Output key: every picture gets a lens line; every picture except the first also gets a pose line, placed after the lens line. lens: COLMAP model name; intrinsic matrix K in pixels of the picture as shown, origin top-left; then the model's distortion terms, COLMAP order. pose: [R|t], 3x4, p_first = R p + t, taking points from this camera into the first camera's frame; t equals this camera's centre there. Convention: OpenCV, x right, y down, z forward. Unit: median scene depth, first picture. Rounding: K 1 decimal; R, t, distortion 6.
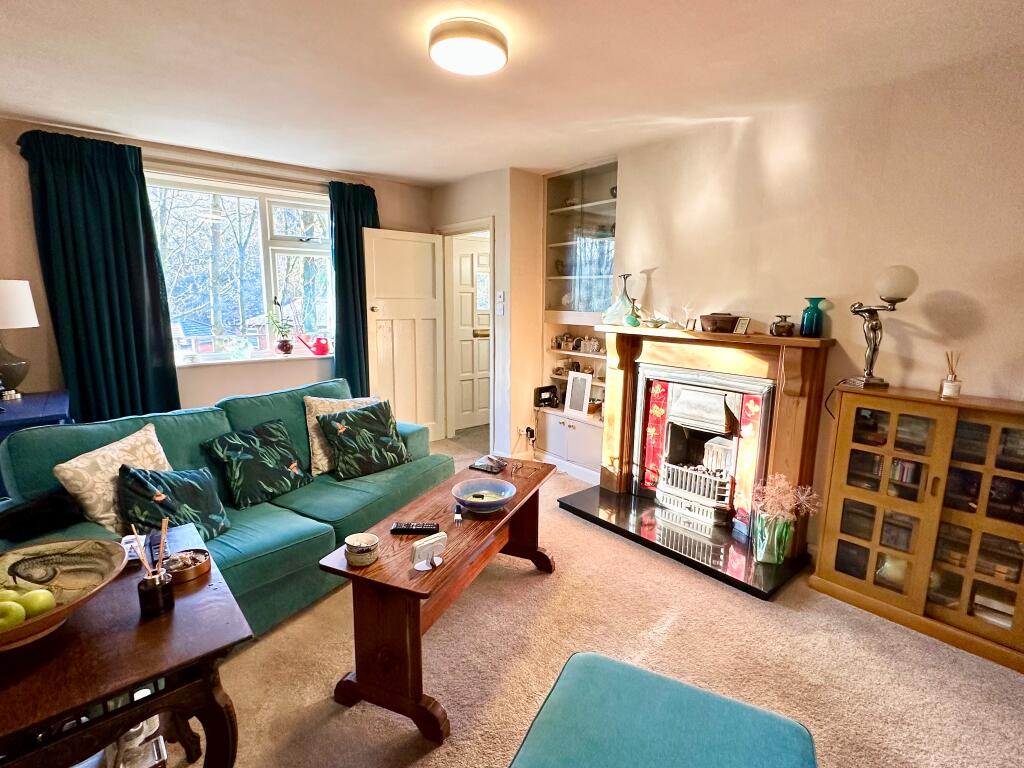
lens RADIAL K [[491.3, 0, 512.9], [0, 491.3, 382.0], [0, 0, 1]] dist [-0.000413, -0.000490]
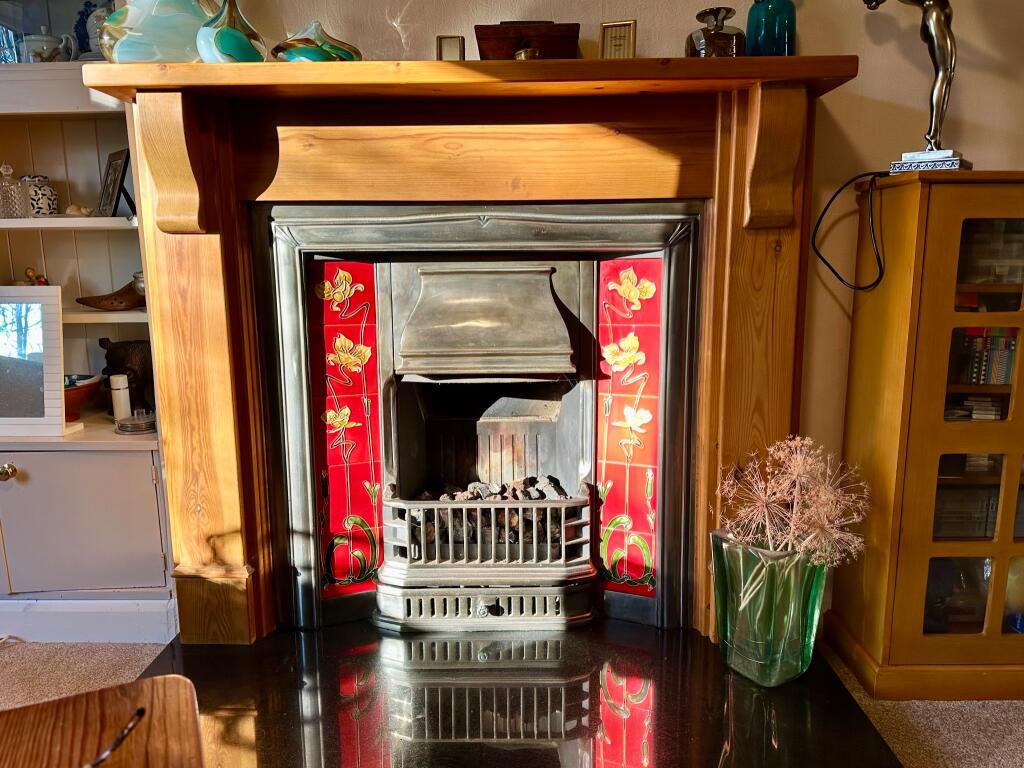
lens RADIAL K [[719.0, 0, 514.5], [0, 719.0, 381.2], [0, 0, 1]] dist [0.068118, -0.075655]
pose [[0.661991, -0.140380, 0.736248, 0.009609], [0.143086, 0.987907, 0.059710, 0.063990], [-0.735727, 0.065819, 0.674072, 0.596621]]
